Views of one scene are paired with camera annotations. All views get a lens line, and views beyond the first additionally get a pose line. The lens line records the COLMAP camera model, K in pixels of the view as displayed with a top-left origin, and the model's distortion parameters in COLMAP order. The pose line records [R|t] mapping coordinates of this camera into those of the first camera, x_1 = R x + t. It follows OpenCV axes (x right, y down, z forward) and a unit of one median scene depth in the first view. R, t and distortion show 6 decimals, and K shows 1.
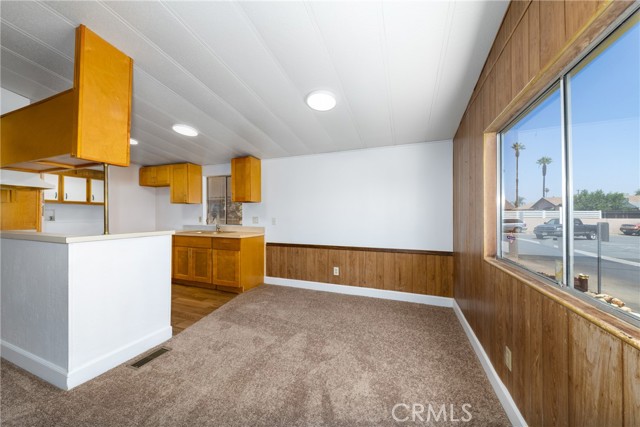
lens RADIAL K [[223.8, 0, 321.1], [0, 223.8, 211.9], [0, 0, 1]] dist [-0.000878, -0.001559]
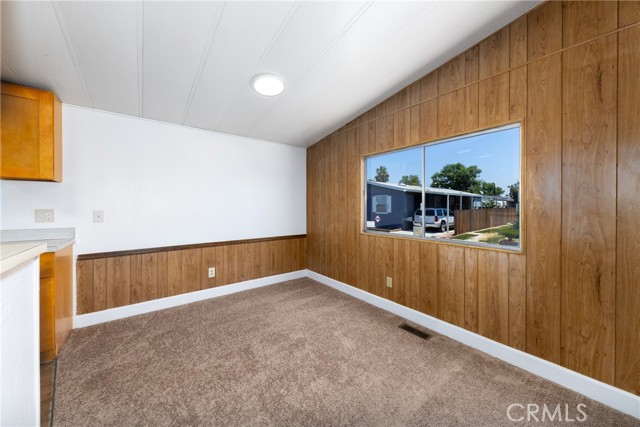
lens RADIAL K [[223.8, 0, 306.0], [0, 223.8, 208.0], [0, 0, 1]] dist [-0.000878, -0.001559]
pose [[0.547922, -0.002057, 0.836527, -0.453125], [-0.001694, 0.999992, 0.003569, 0.017636], [-0.836527, -0.003373, 0.547915, 0.243367]]
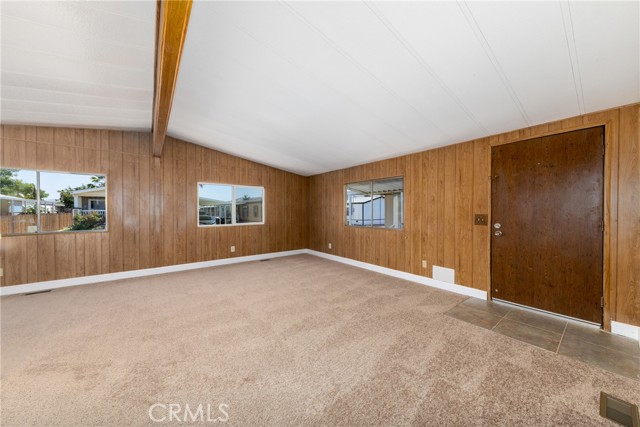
lens RADIAL K [[220.9, 0, 320.1], [0, 220.9, 210.6], [0, 0, 1]] dist [0.012190, -0.000033]
pose [[-0.855786, 0.008296, 0.517264, -0.970041], [0.007646, 0.999965, -0.003387, 0.021003], [-0.517274, 0.001056, -0.855819, 0.417541]]
